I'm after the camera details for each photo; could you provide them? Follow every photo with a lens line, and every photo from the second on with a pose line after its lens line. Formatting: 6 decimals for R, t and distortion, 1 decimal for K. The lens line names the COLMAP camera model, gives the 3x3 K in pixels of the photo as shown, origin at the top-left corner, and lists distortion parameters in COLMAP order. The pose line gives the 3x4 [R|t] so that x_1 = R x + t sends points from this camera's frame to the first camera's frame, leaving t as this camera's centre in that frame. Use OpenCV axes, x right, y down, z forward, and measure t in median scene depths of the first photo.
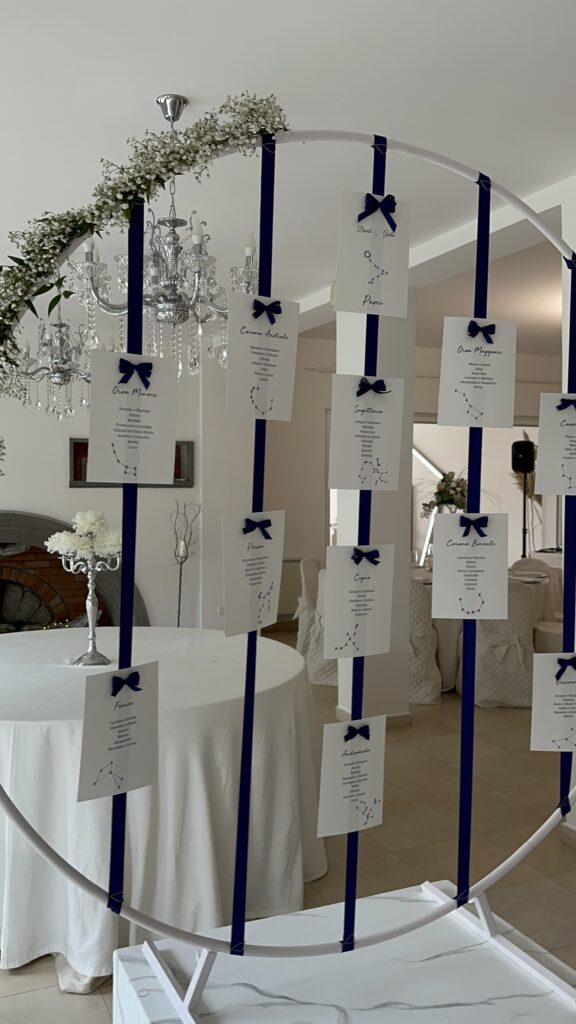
lens RADIAL K [[869.2, 0, 288.9], [0, 869.2, 498.0], [0, 0, 1]] dist [0.105007, -0.217107]
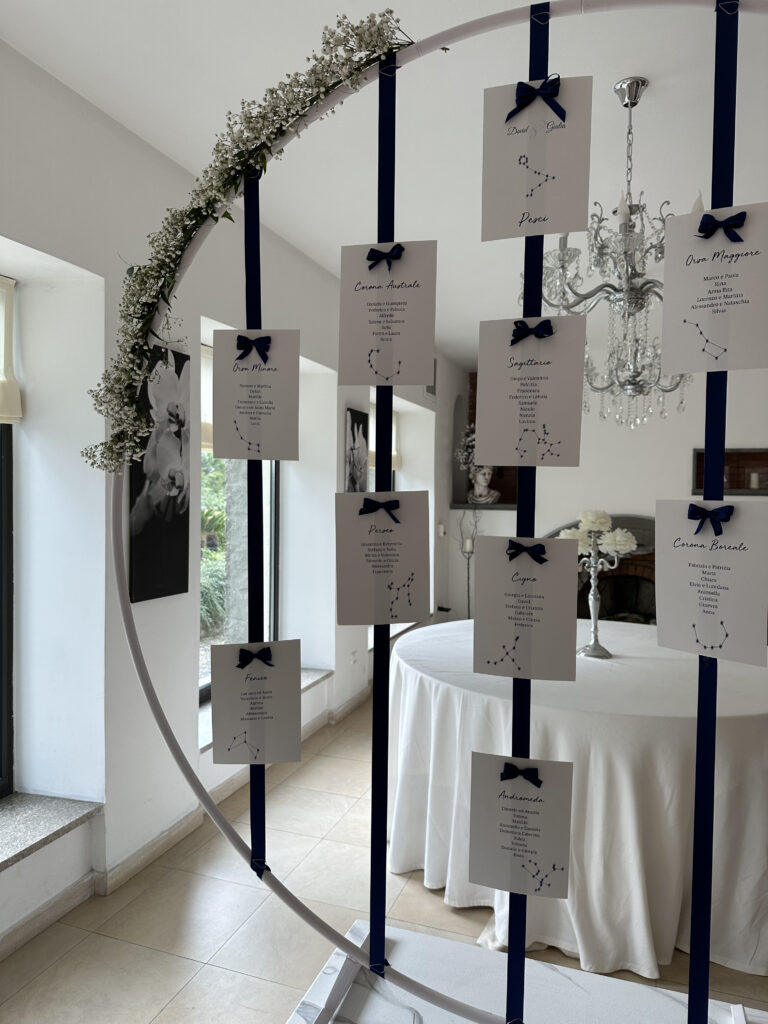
lens RADIAL K [[721.1, 0, 384.0], [0, 721.1, 512.0], [0, 0, 1]] dist [0.061150, -0.127205]
pose [[0.714169, 0.023404, -0.699582, 0.451525], [-0.021038, 0.999707, 0.011968, 0.026879], [0.699658, 0.006171, 0.714452, 0.450744]]
